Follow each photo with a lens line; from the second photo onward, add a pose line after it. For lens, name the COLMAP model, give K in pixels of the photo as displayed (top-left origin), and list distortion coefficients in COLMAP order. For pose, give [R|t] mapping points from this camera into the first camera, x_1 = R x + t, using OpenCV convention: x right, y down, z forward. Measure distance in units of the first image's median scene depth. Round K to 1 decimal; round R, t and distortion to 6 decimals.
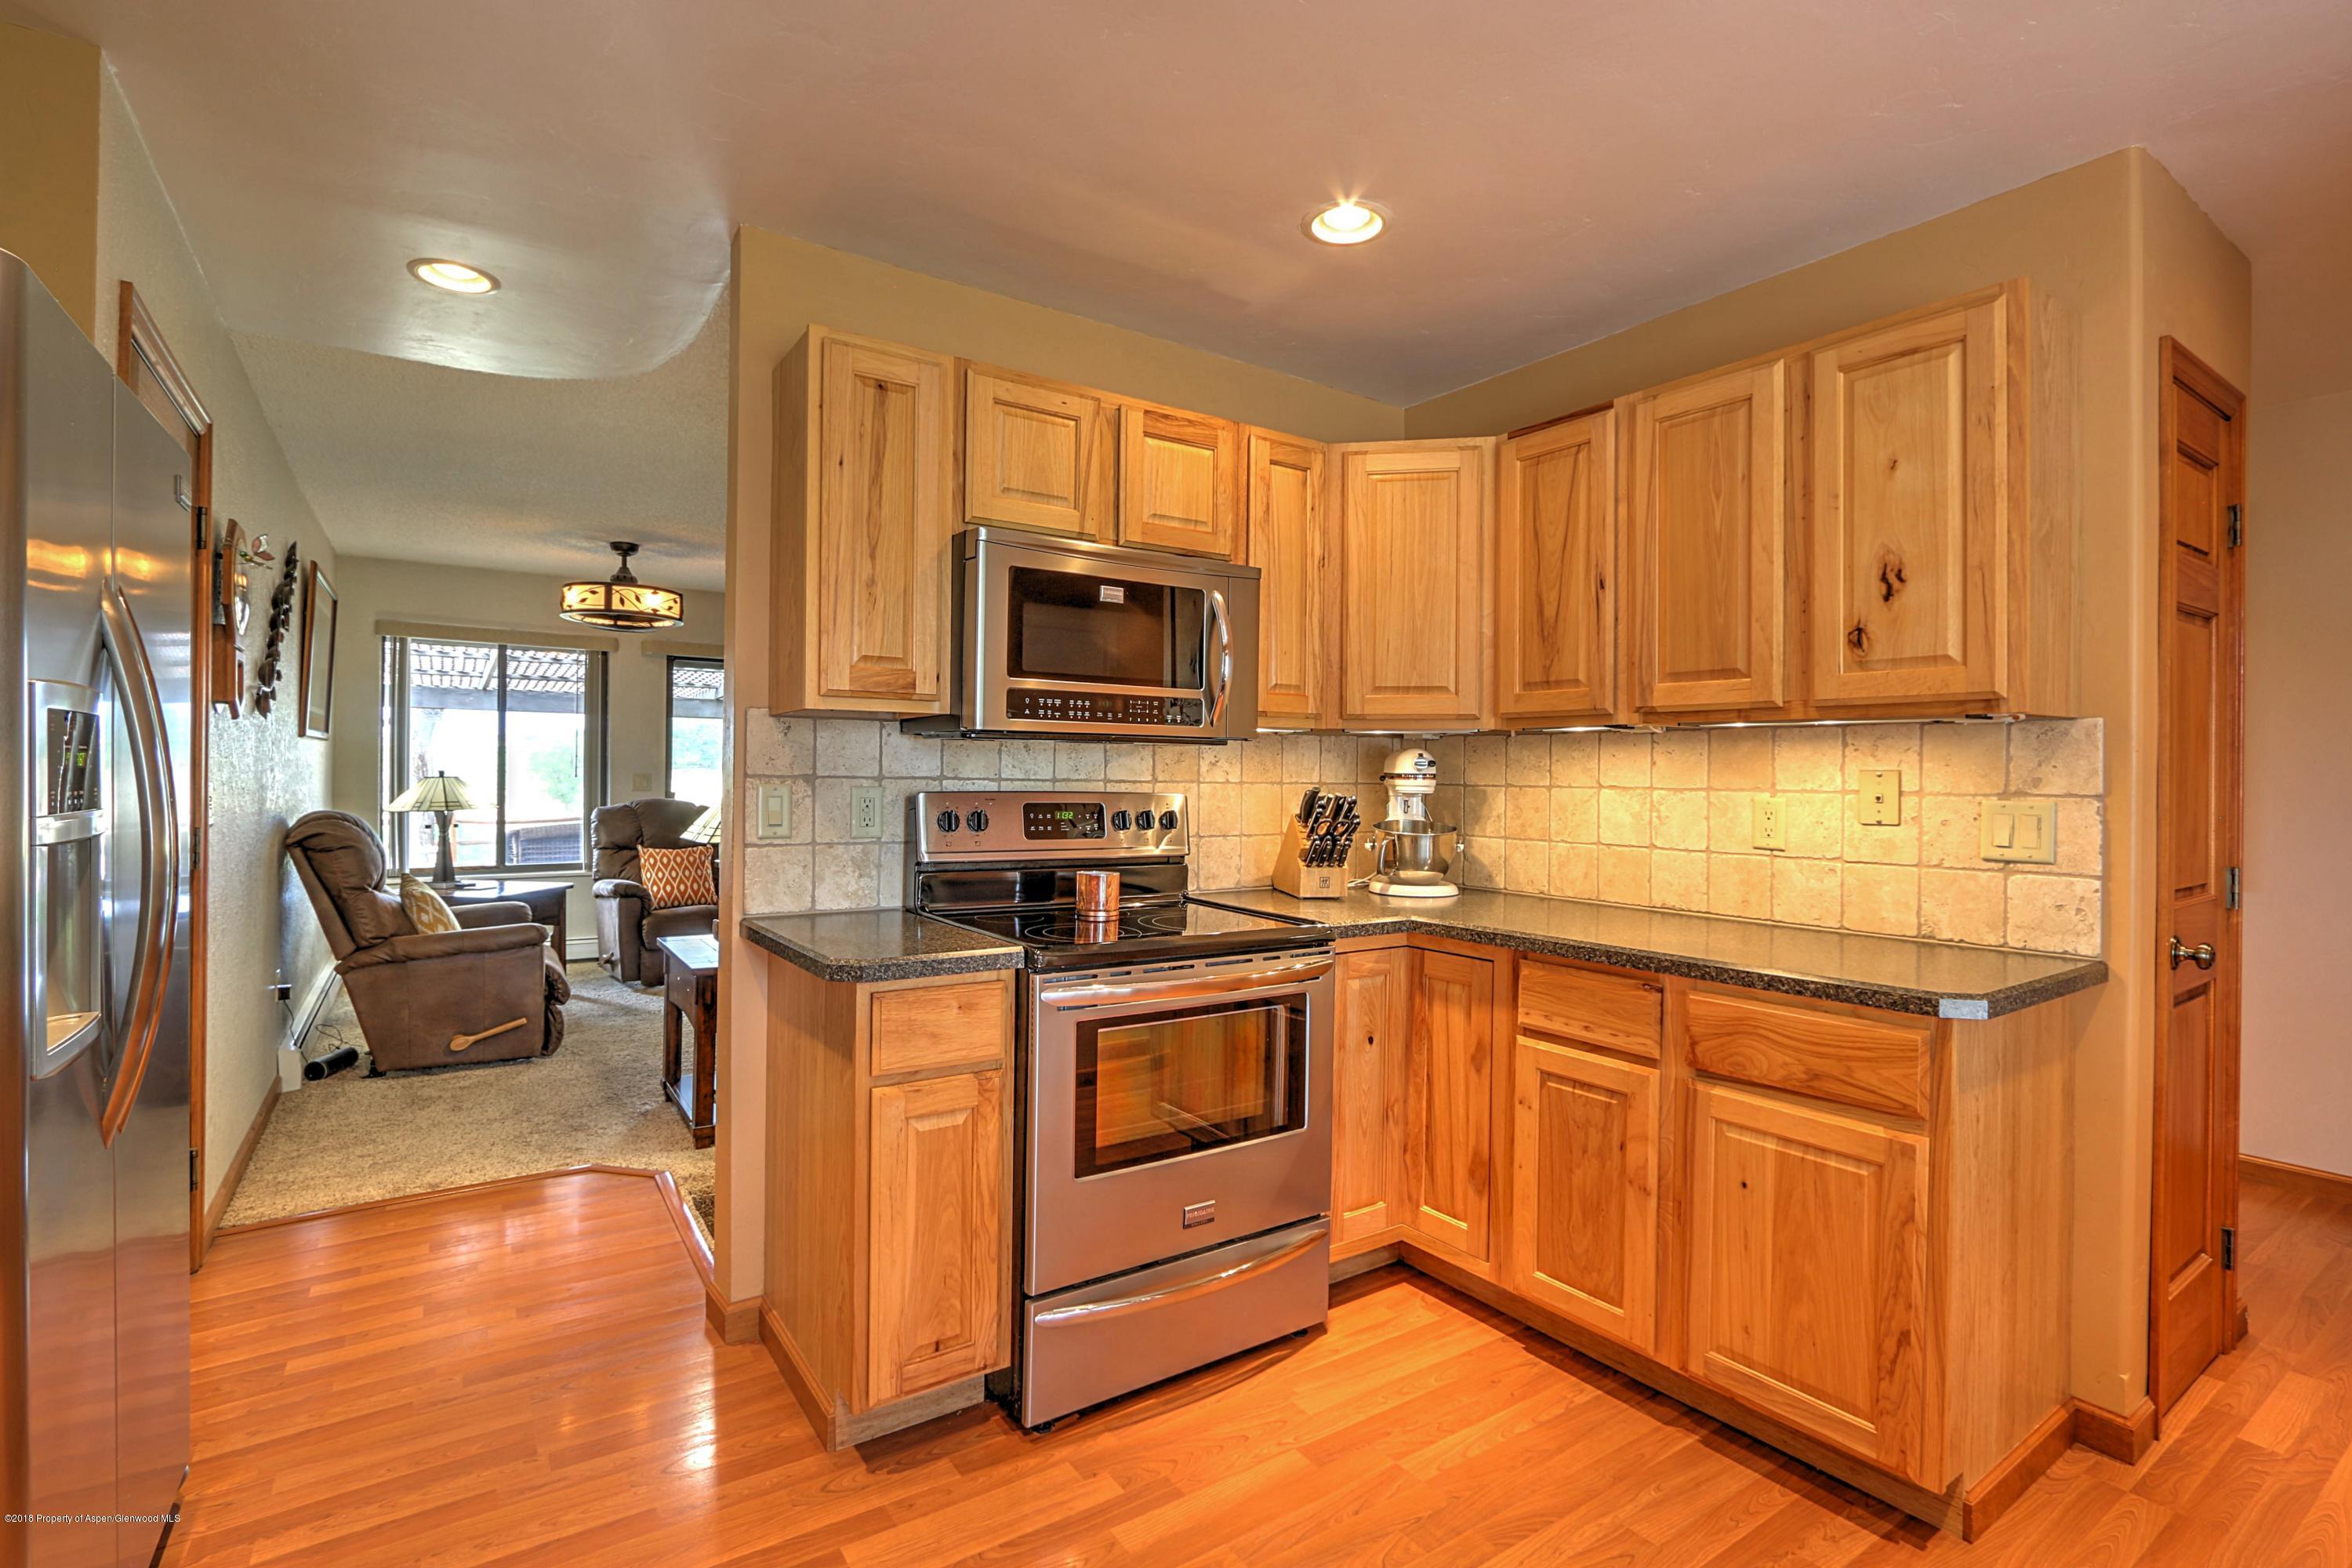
lens RADIAL K [[1090.0, 0, 1156.3], [0, 1090.0, 773.0], [0, 0, 1]] dist [-0.015120, 0.001502]
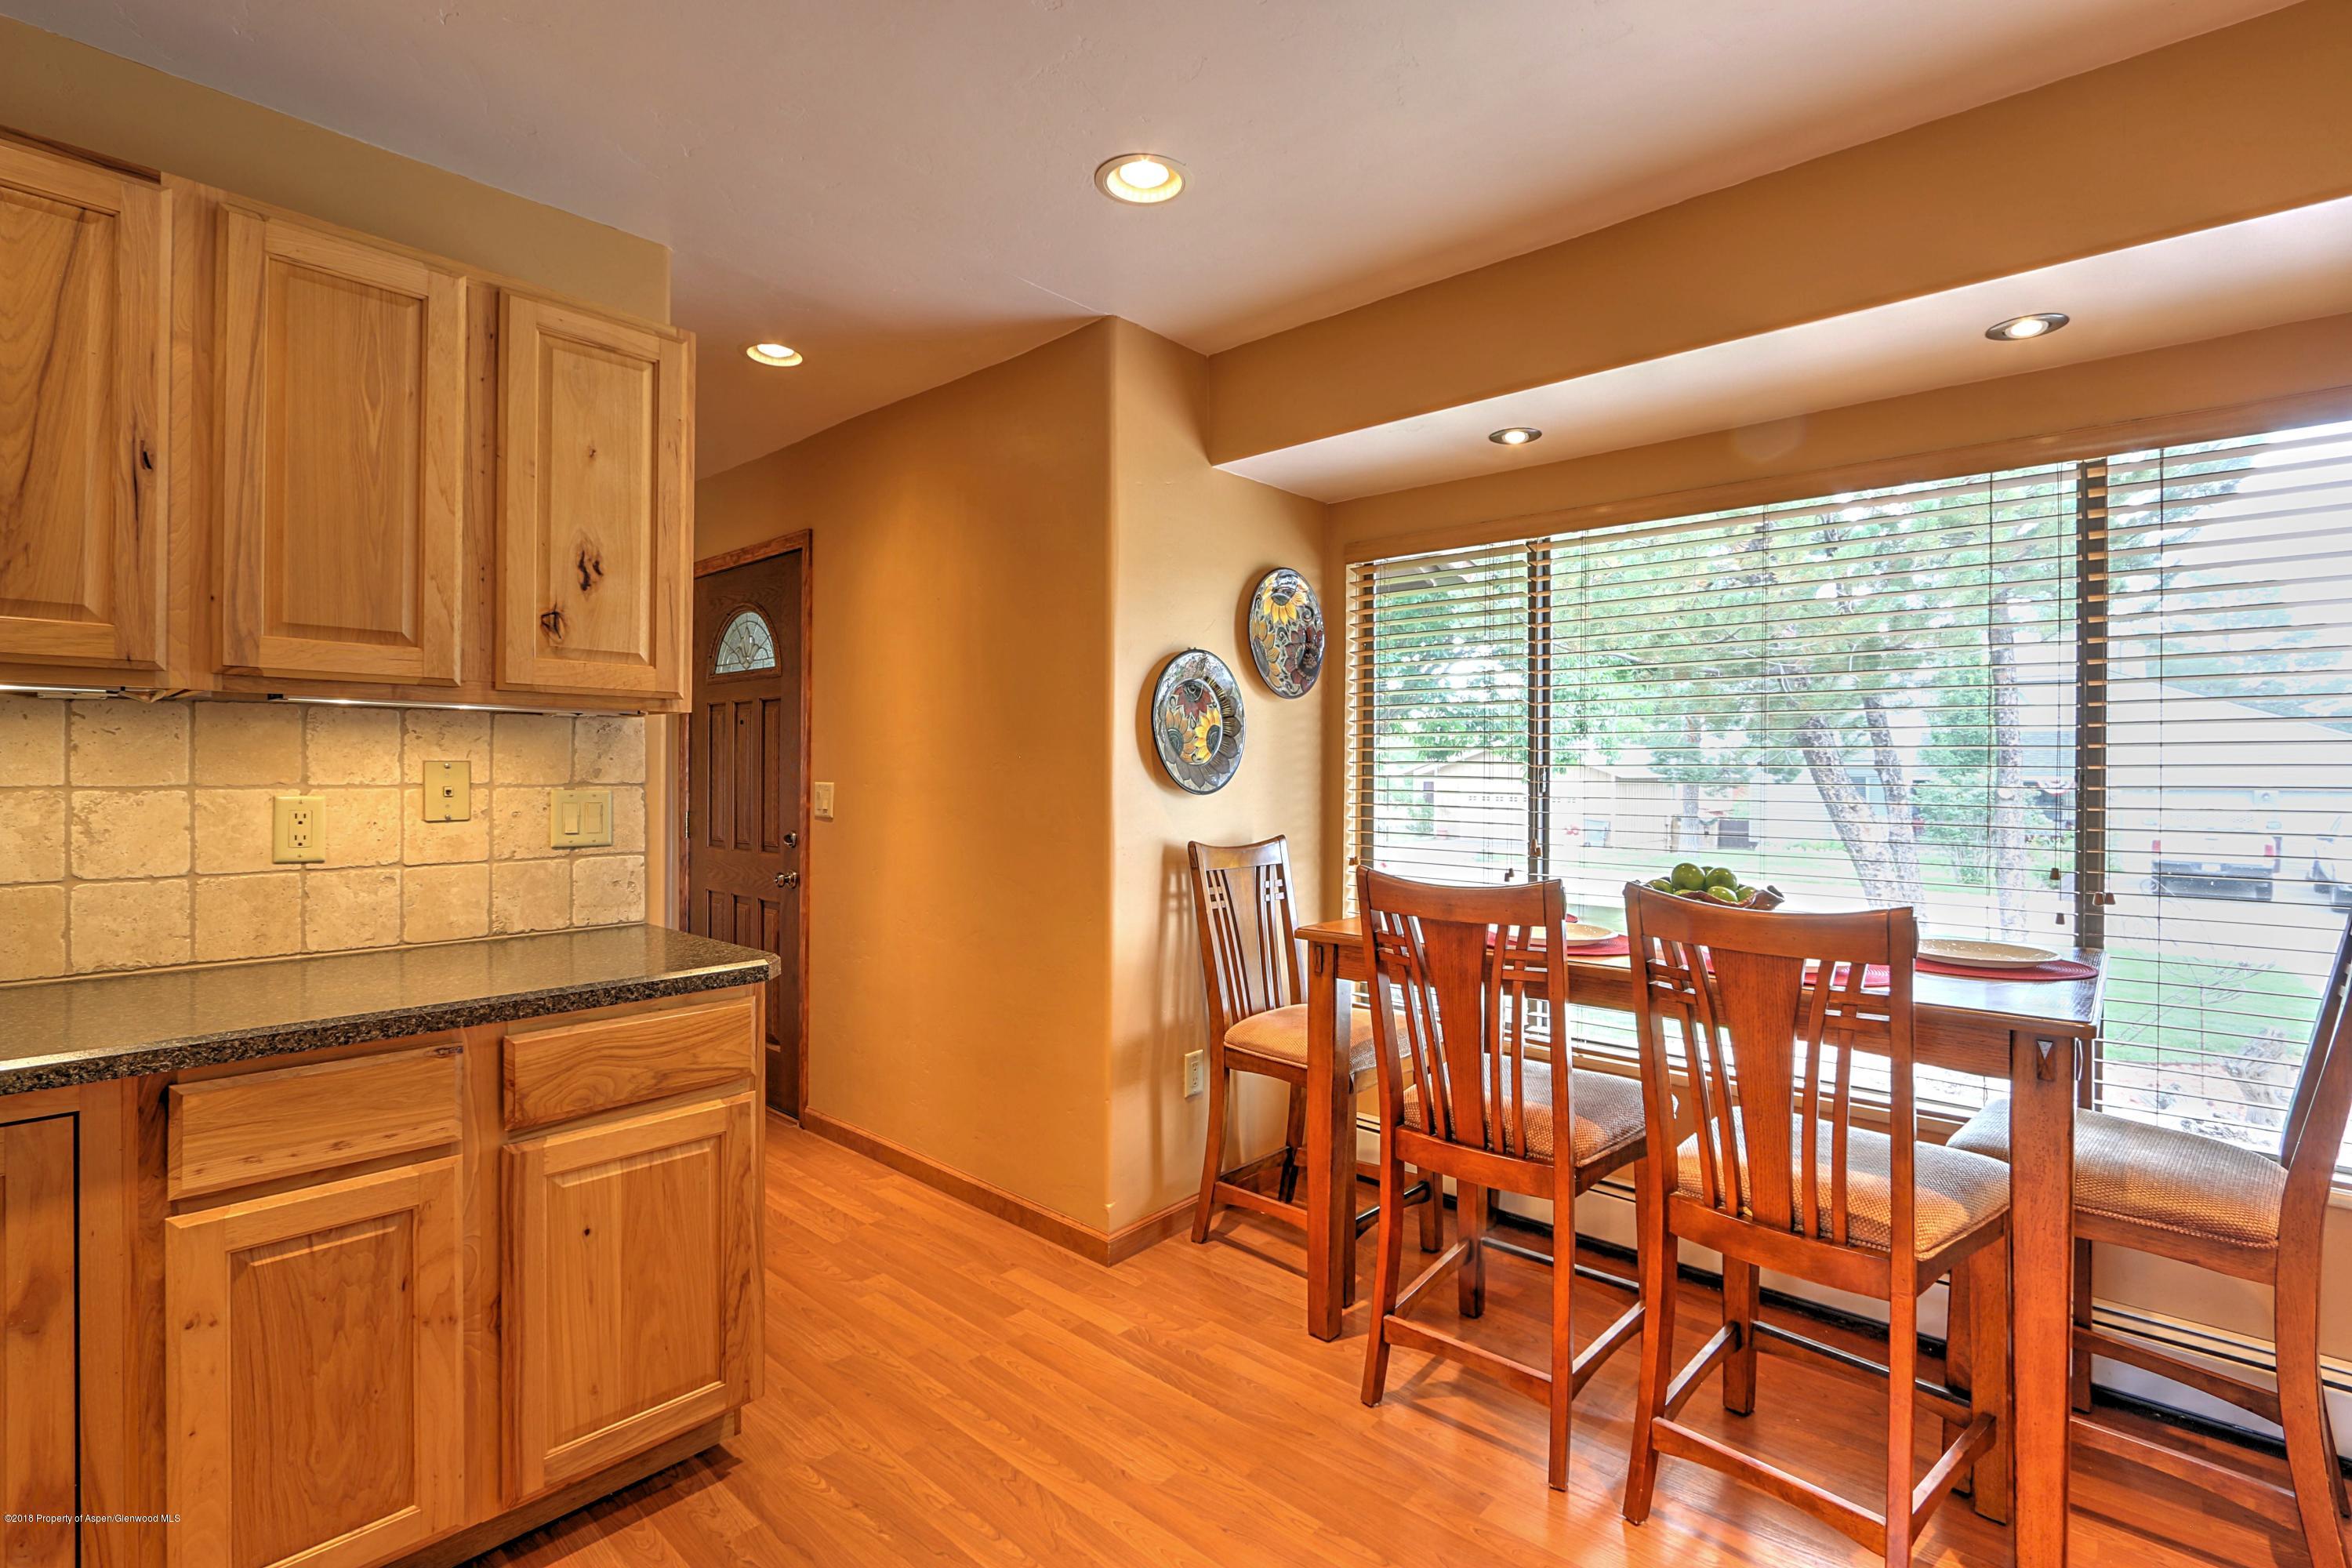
lens RADIAL K [[1090.0, 0, 1156.3], [0, 1090.0, 773.0], [0, 0, 1]] dist [-0.015120, 0.001502]
pose [[-0.238517, -0.012231, 0.971061, -0.352396], [-0.006794, 0.999917, 0.010926, -0.006335], [-0.971115, -0.003991, -0.238580, 0.633492]]
